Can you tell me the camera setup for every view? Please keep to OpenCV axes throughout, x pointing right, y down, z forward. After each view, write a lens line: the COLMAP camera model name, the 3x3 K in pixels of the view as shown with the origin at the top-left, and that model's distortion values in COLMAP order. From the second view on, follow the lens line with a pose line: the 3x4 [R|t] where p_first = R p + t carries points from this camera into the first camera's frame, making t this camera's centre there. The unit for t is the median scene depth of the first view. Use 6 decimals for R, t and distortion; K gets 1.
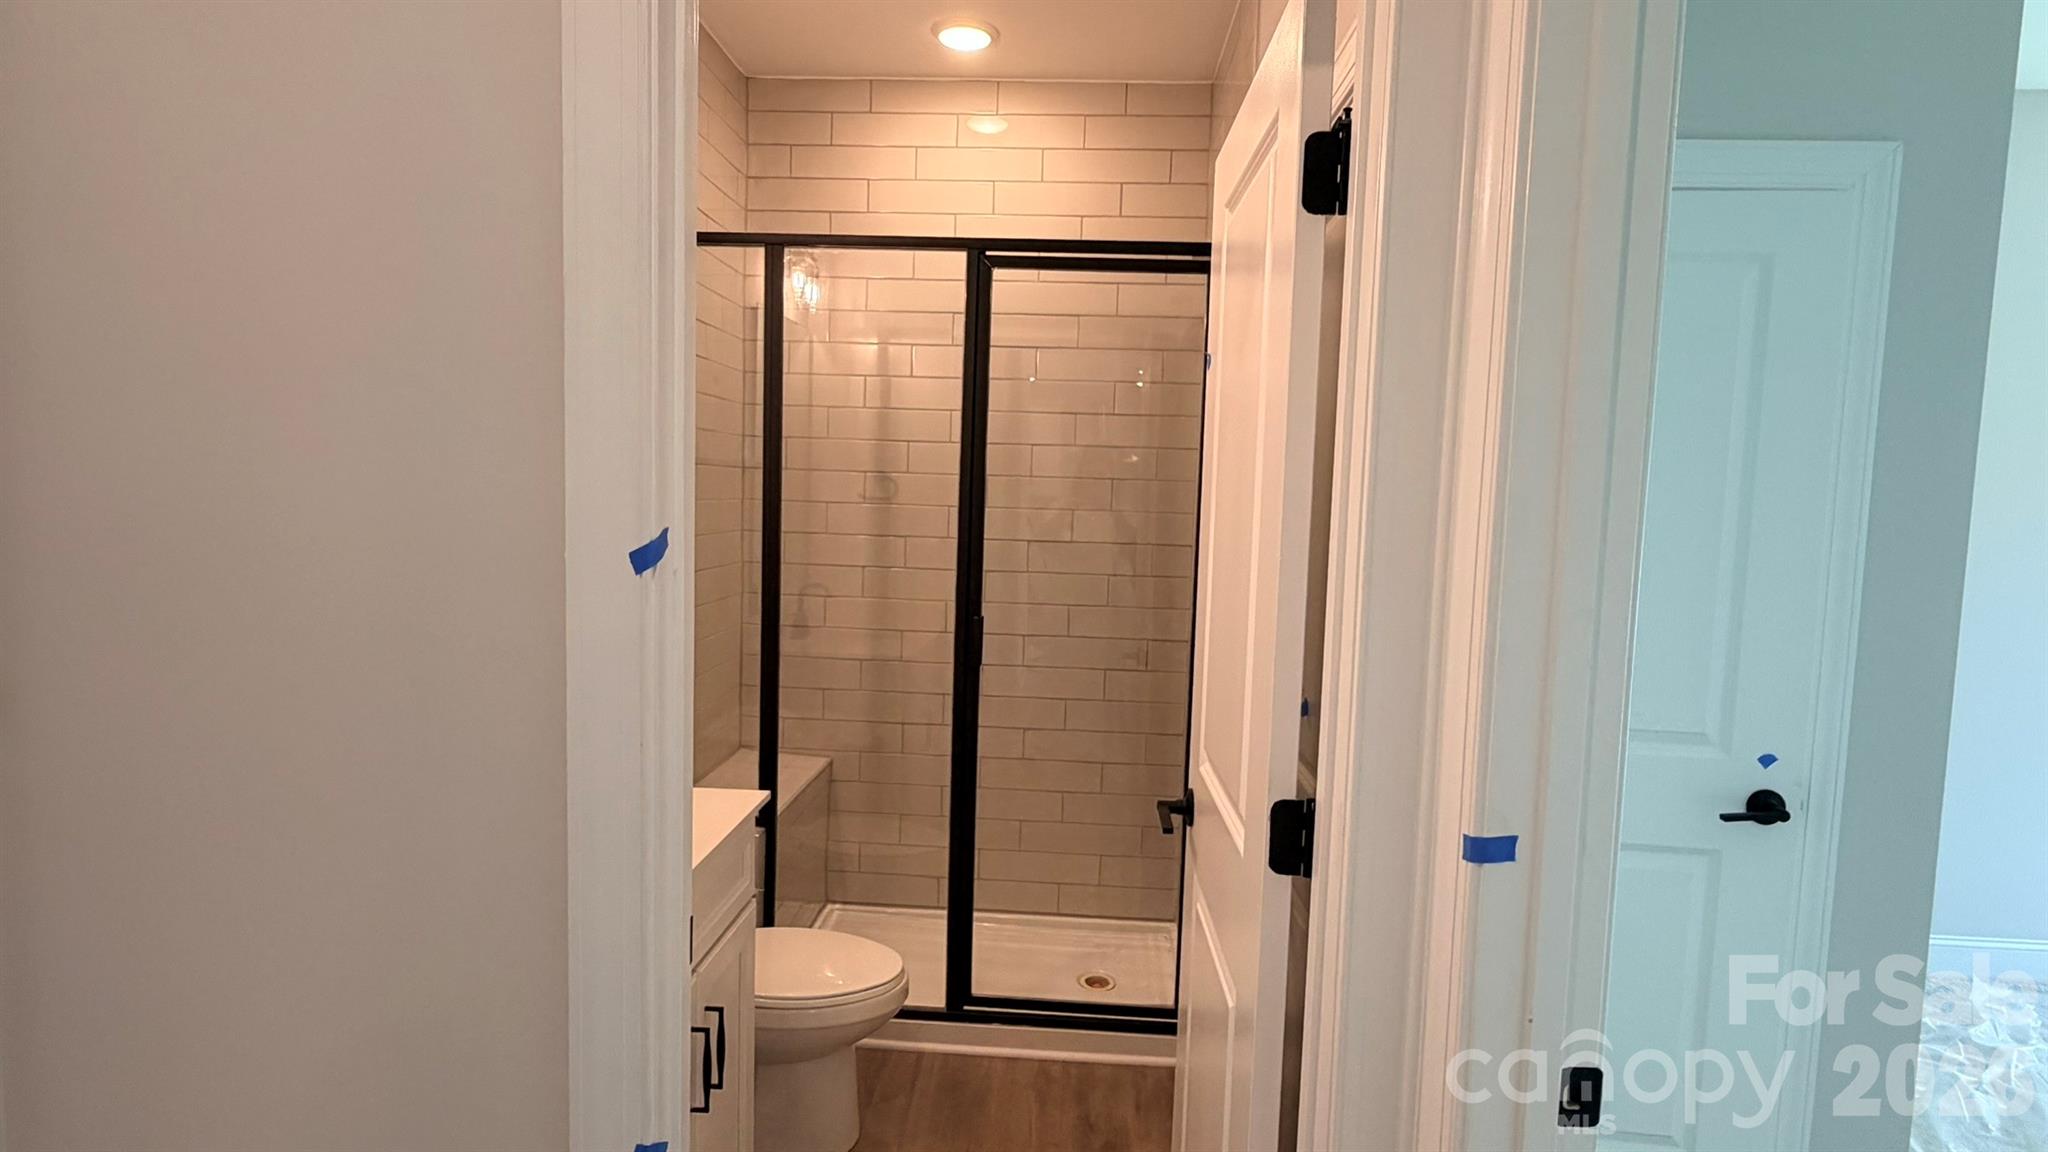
lens RADIAL K [[1082.7, 0, 1023.3], [0, 1082.7, 581.3], [0, 0, 1]] dist [-0.000458, 0.000040]
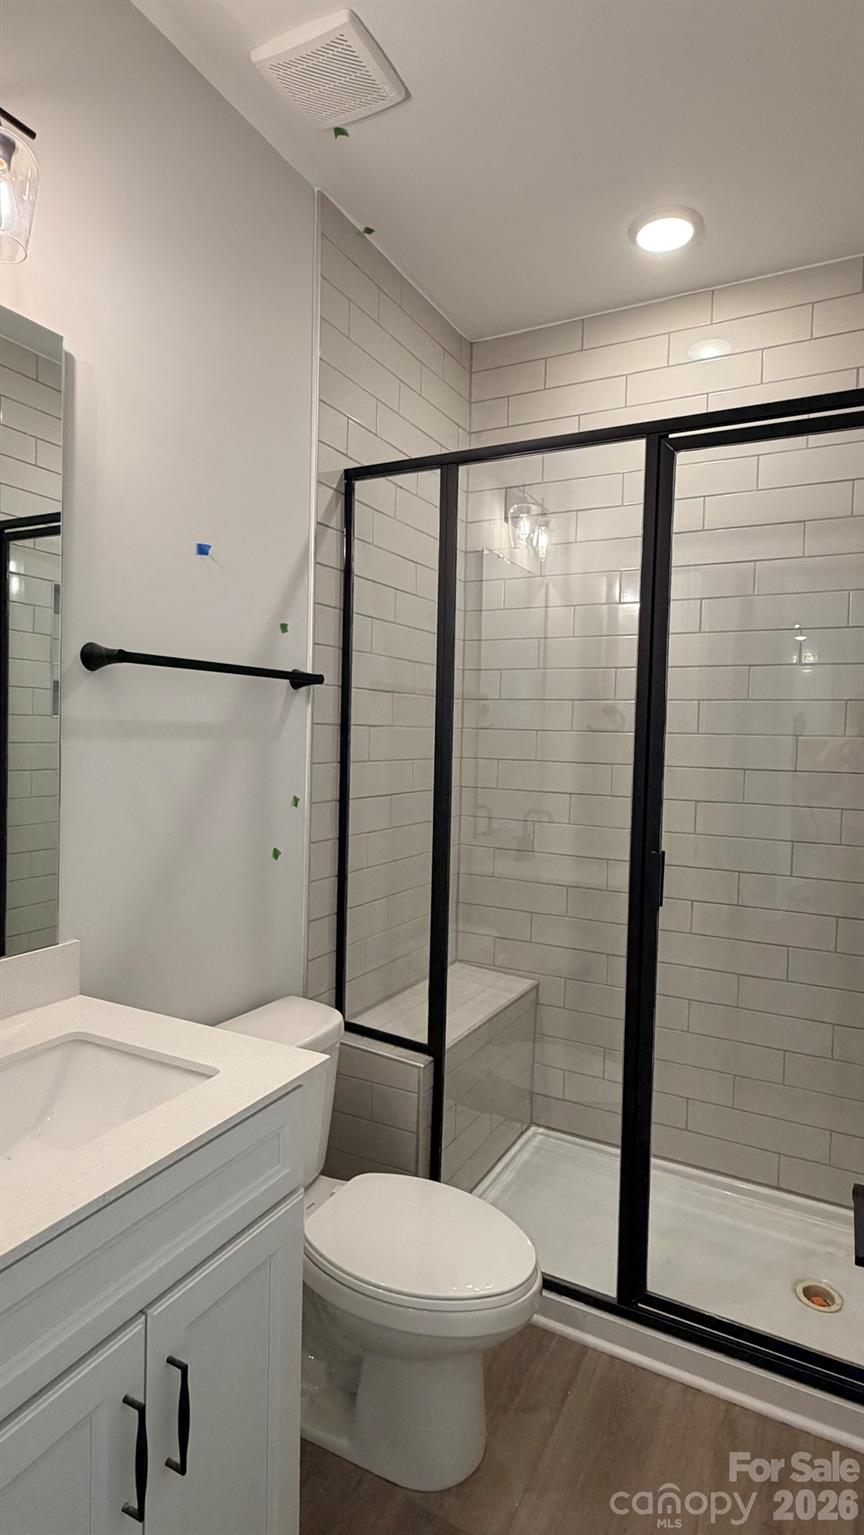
lens RADIAL K [[811.5, 0, 433.0], [0, 811.5, 762.8], [0, 0, 1]] dist [-0.000458, 0.000040]
pose [[0.908373, 0.006409, -0.418112, 0.064510], [-0.031199, 0.998134, -0.052483, 0.001461], [0.416996, 0.060718, 0.906878, 0.316893]]
